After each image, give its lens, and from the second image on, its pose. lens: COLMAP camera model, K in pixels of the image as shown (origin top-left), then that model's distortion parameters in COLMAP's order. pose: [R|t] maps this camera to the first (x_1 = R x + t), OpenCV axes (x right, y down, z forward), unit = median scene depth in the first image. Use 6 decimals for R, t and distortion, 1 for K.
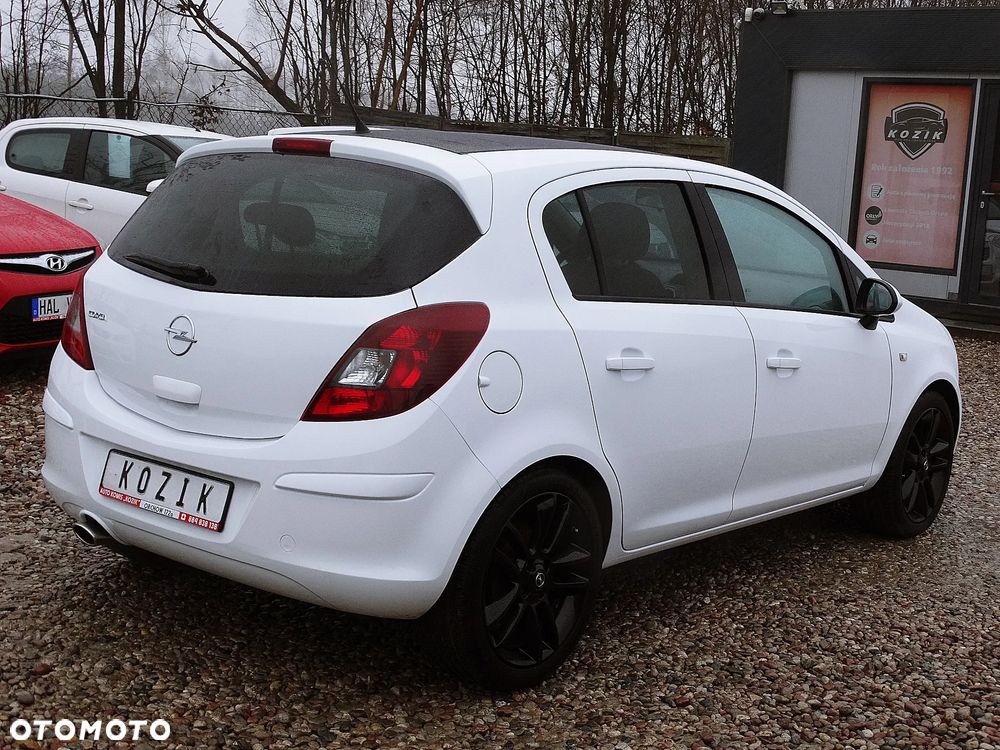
lens RADIAL K [[1404.0, 0, 536.0], [0, 1404.0, 394.3], [0, 0, 1]] dist [-0.000786, 0.012851]
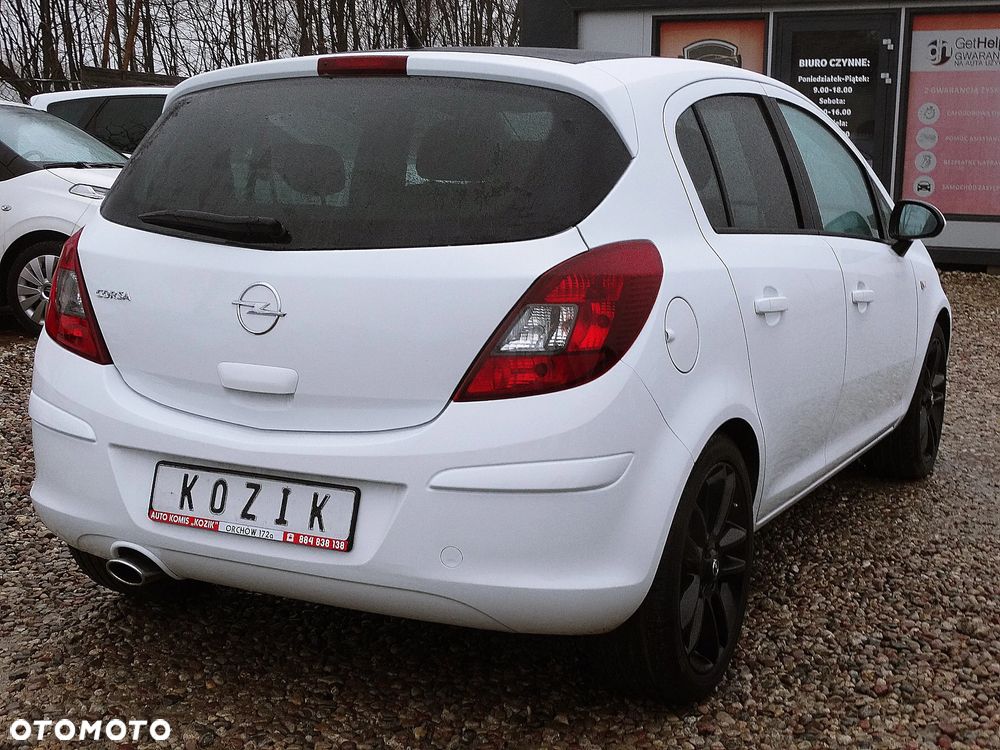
lens RADIAL K [[1405.3, 0, 498.3], [0, 1405.3, 409.5], [0, 0, 1]] dist [-0.007115, 0.087630]
pose [[0.979238, -0.086663, 0.183258, -0.268871], [0.080521, 0.995921, 0.040708, -0.006961], [-0.186038, -0.025107, 0.982222, 0.198762]]
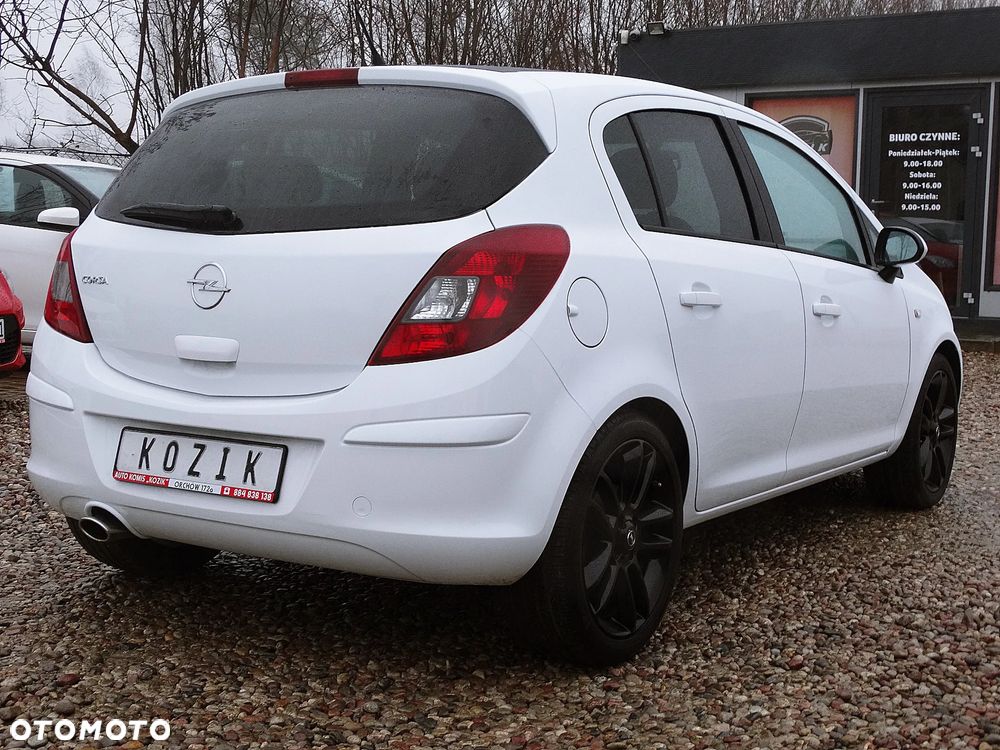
lens RADIAL K [[1405.3, 0, 498.3], [0, 1405.3, 409.5], [0, 0, 1]] dist [-0.007115, 0.087630]
pose [[0.994326, -0.058039, 0.089145, -0.154926], [0.061244, 0.997555, -0.033650, 0.074865], [-0.086974, 0.038918, 0.995450, 0.114483]]
